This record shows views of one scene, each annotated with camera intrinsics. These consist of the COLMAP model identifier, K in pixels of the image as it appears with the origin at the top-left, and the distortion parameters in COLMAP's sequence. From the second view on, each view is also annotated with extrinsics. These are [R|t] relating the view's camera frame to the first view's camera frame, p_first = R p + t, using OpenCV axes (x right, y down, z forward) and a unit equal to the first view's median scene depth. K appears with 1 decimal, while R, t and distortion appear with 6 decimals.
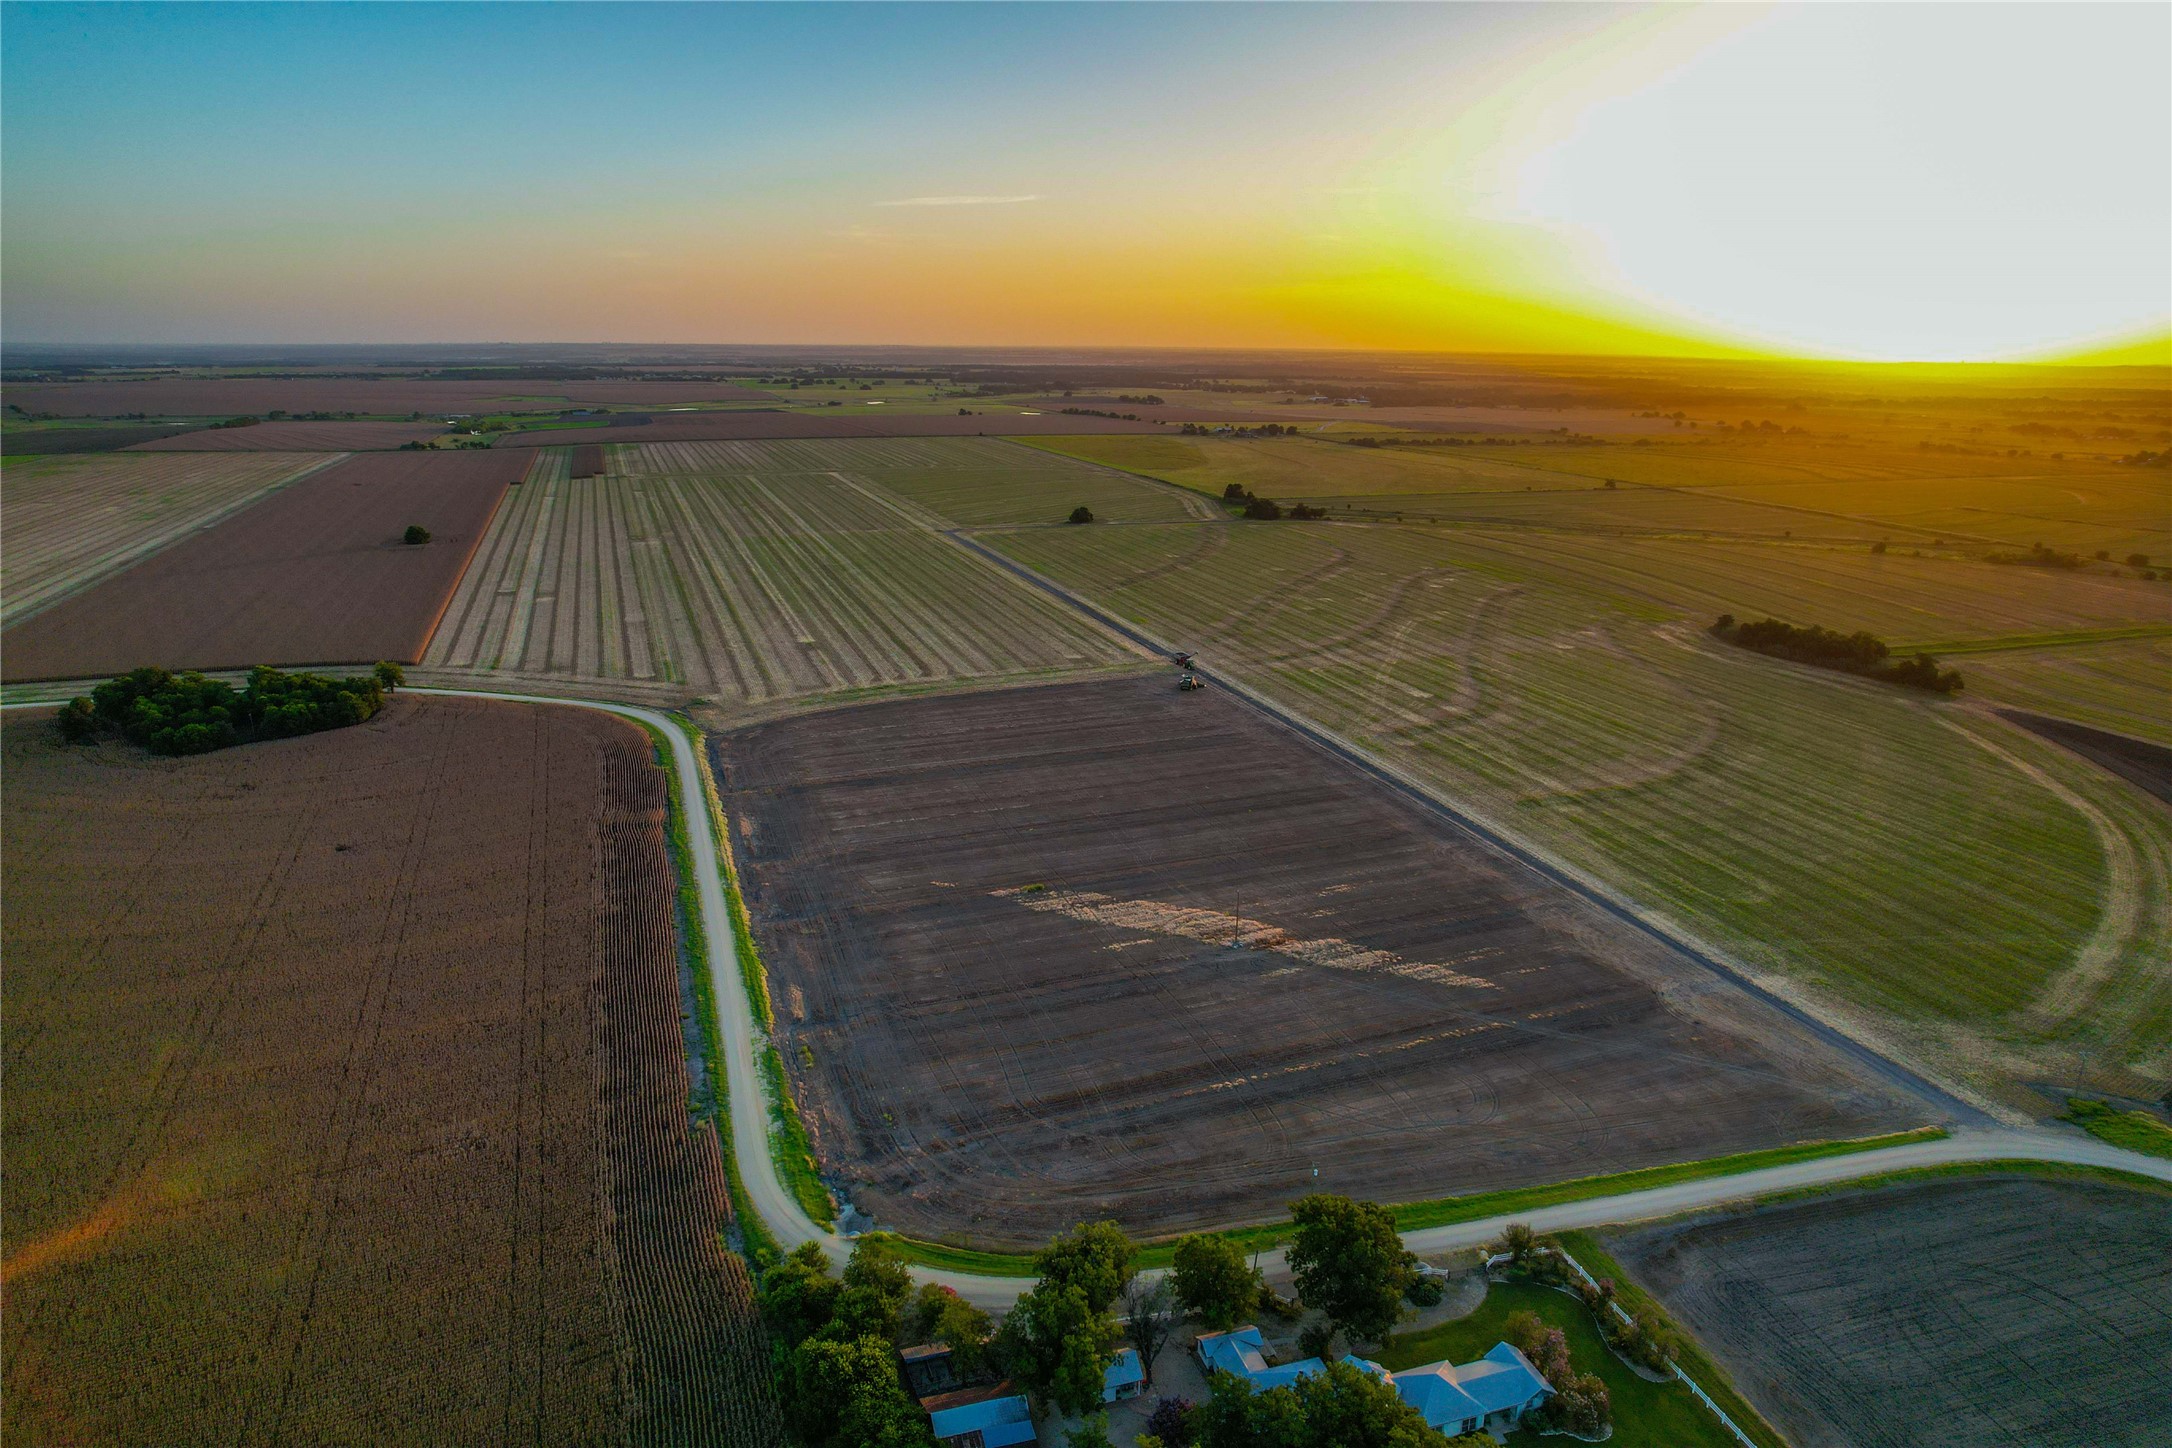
lens RADIAL K [[1388.1, 0, 1081.5], [0, 1388.1, 719.8], [0, 0, 1]] dist [-0.074116, 0.064283]
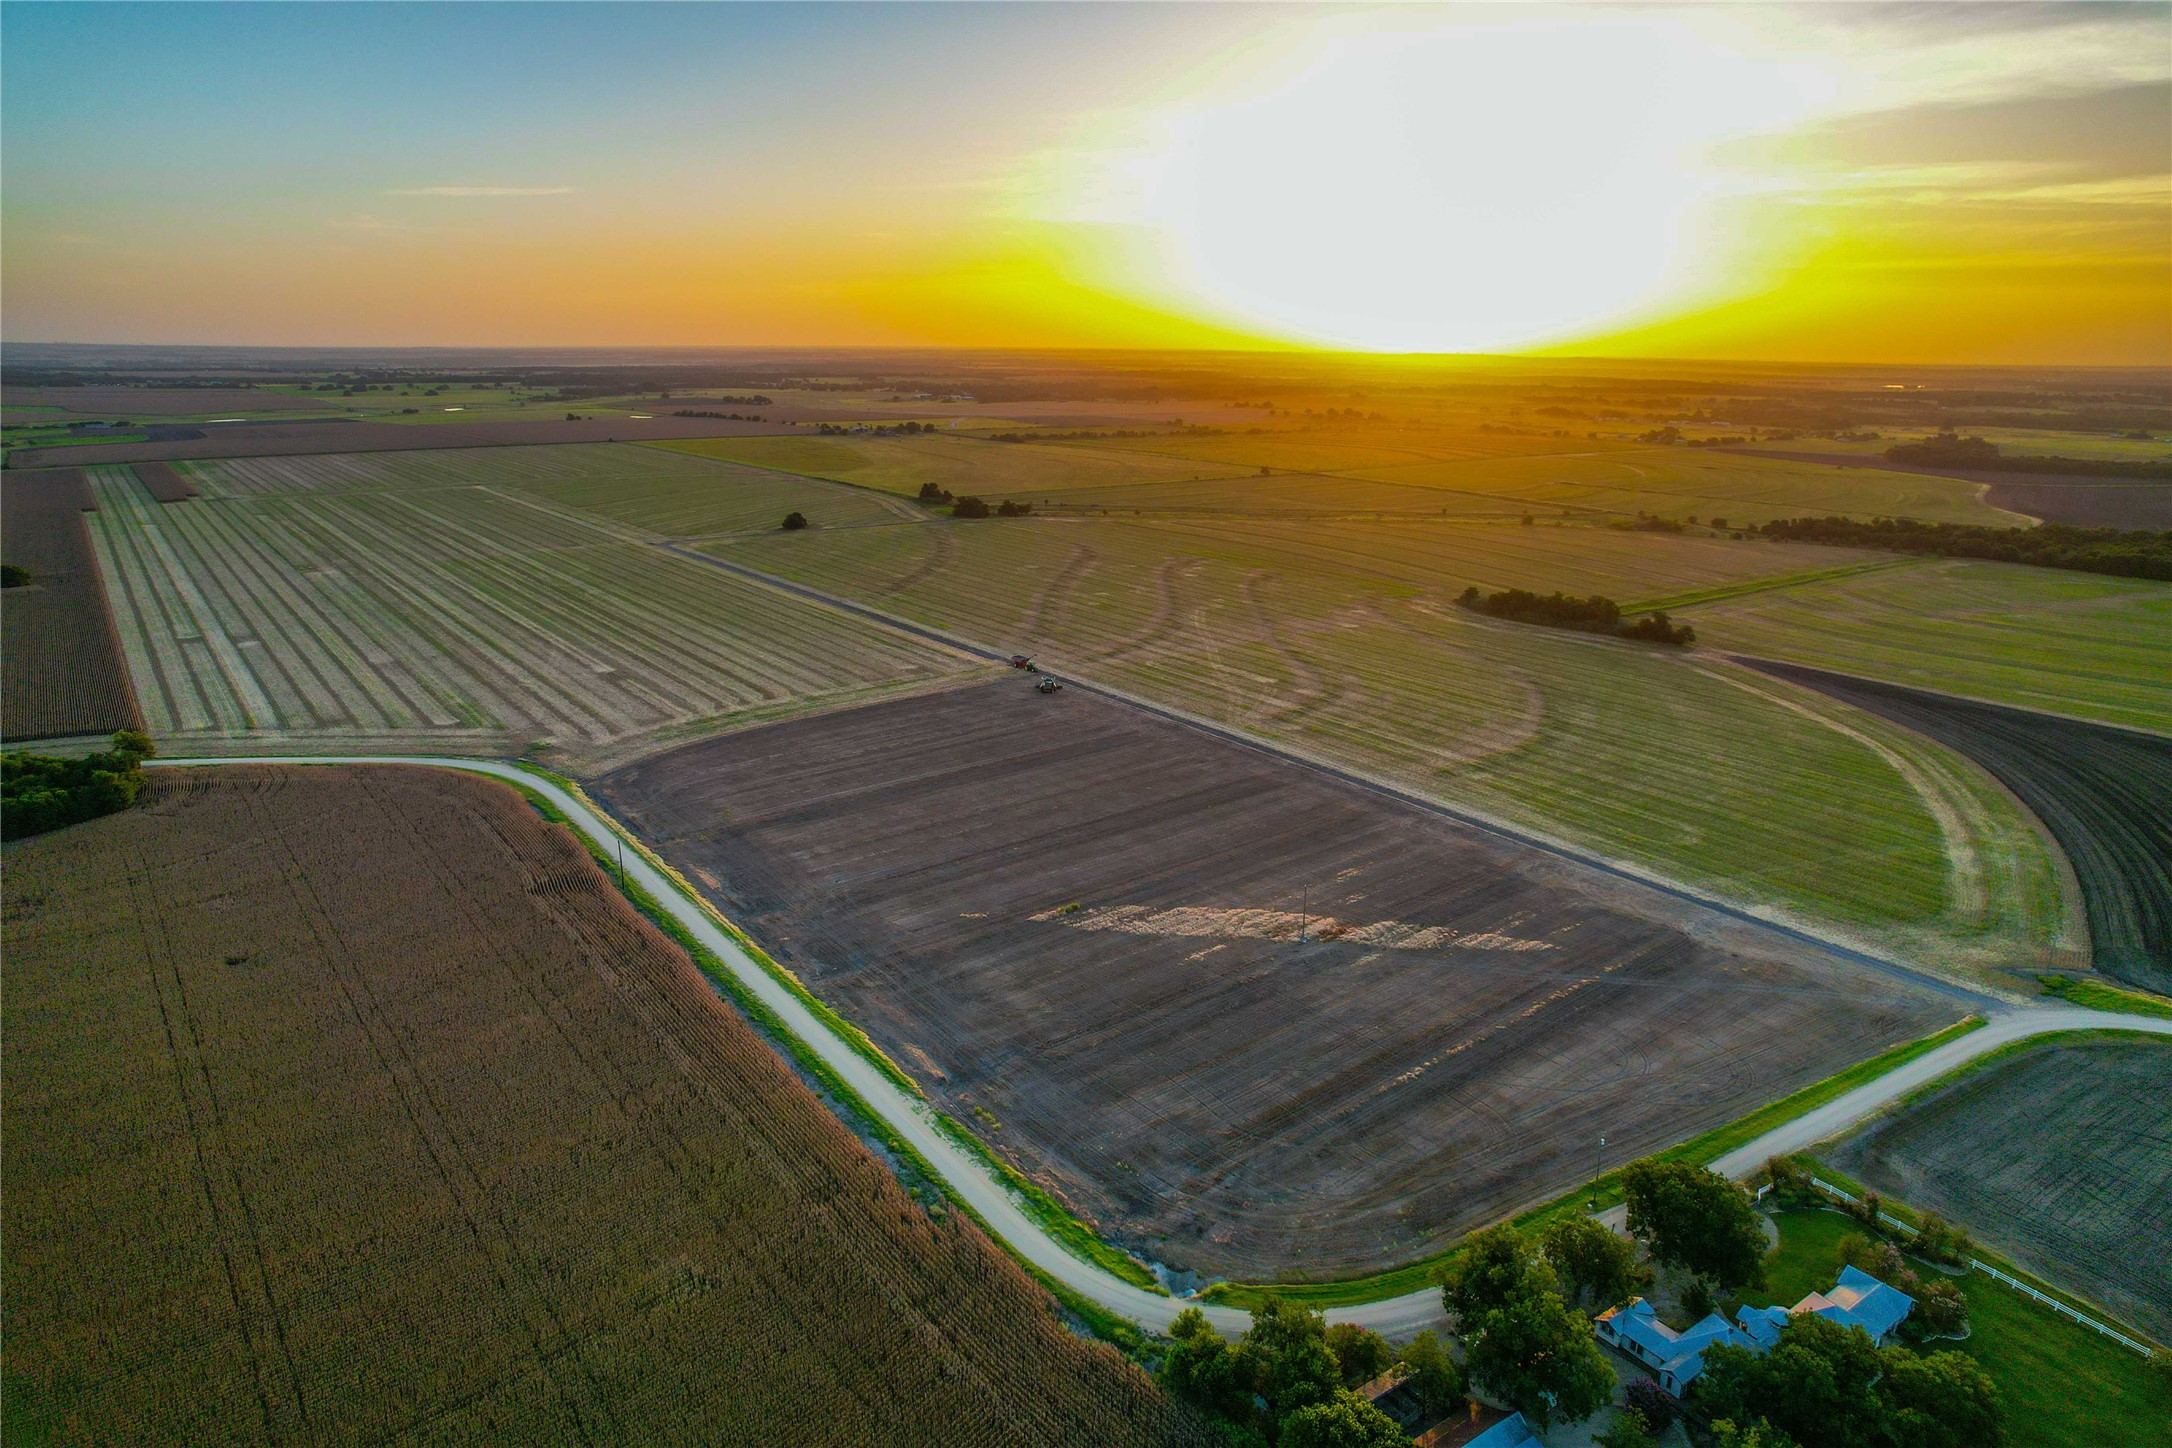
lens RADIAL K [[1388.1, 0, 1081.3], [0, 1388.1, 718.5], [0, 0, 1]] dist [-0.074116, 0.064283]
pose [[0.953485, -0.080050, 0.290617, -0.233264], [0.079796, 0.996730, 0.012744, -0.017031], [-0.290686, 0.011039, 0.956755, 0.057951]]
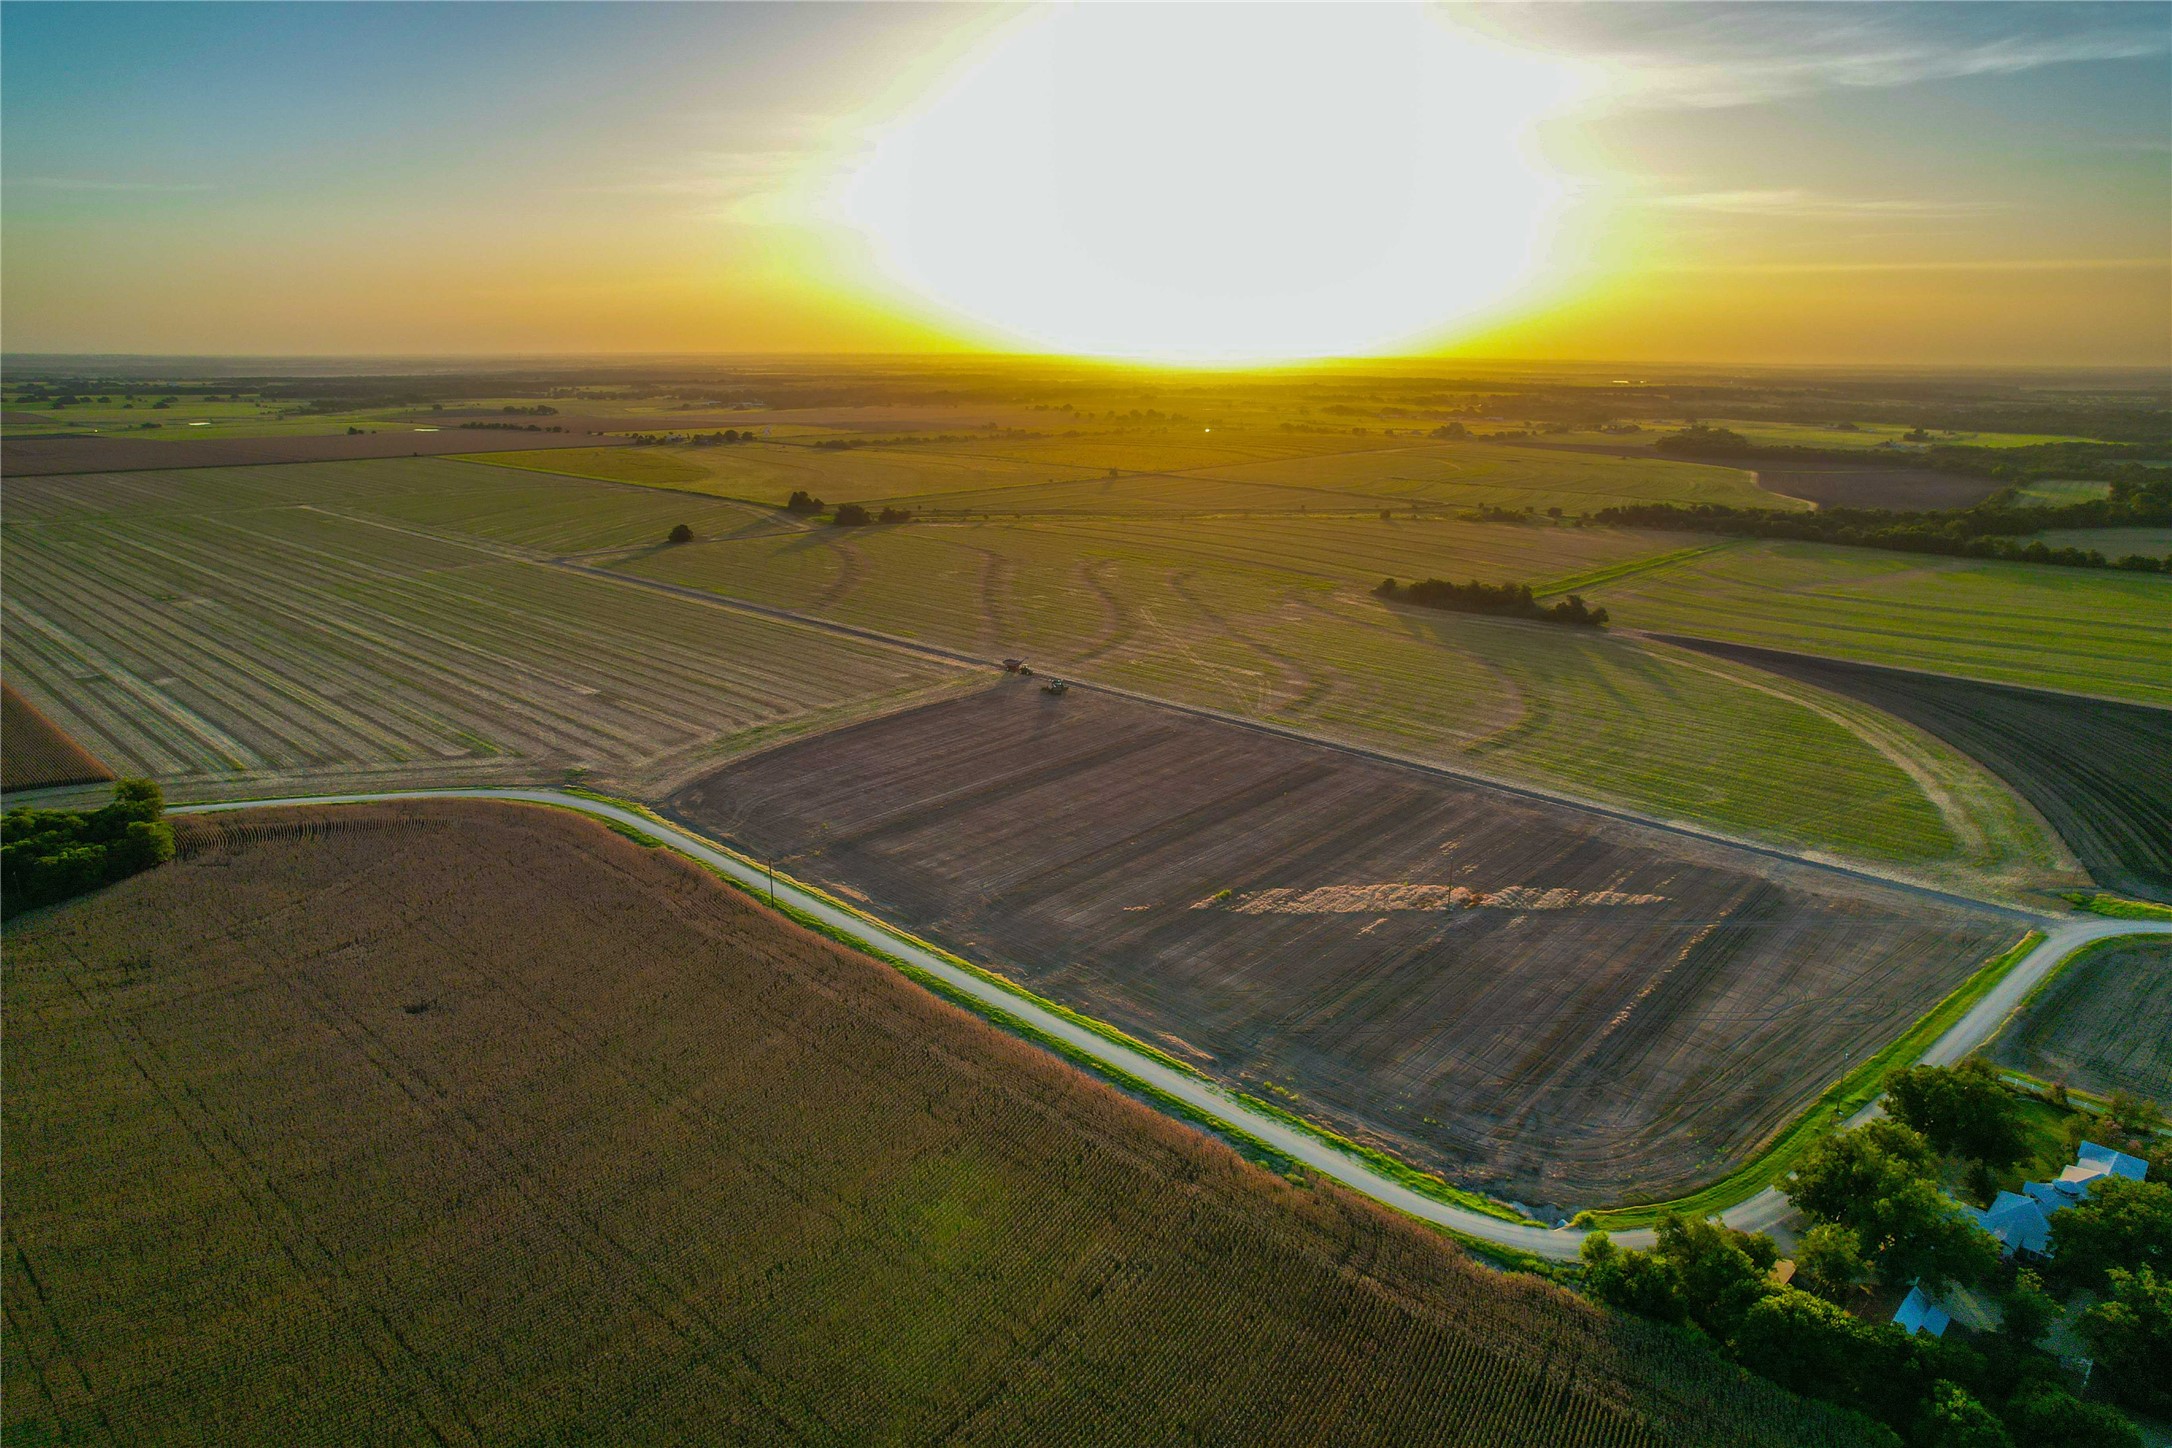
lens RADIAL K [[1388.1, 0, 1082.7], [0, 1388.1, 728.1], [0, 0, 1]] dist [-0.074116, 0.064283]
pose [[0.888472, -0.126149, 0.441253, -0.434098], [0.124103, 0.991699, 0.033629, -0.035154], [-0.441833, 0.024882, 0.896752, 0.112451]]
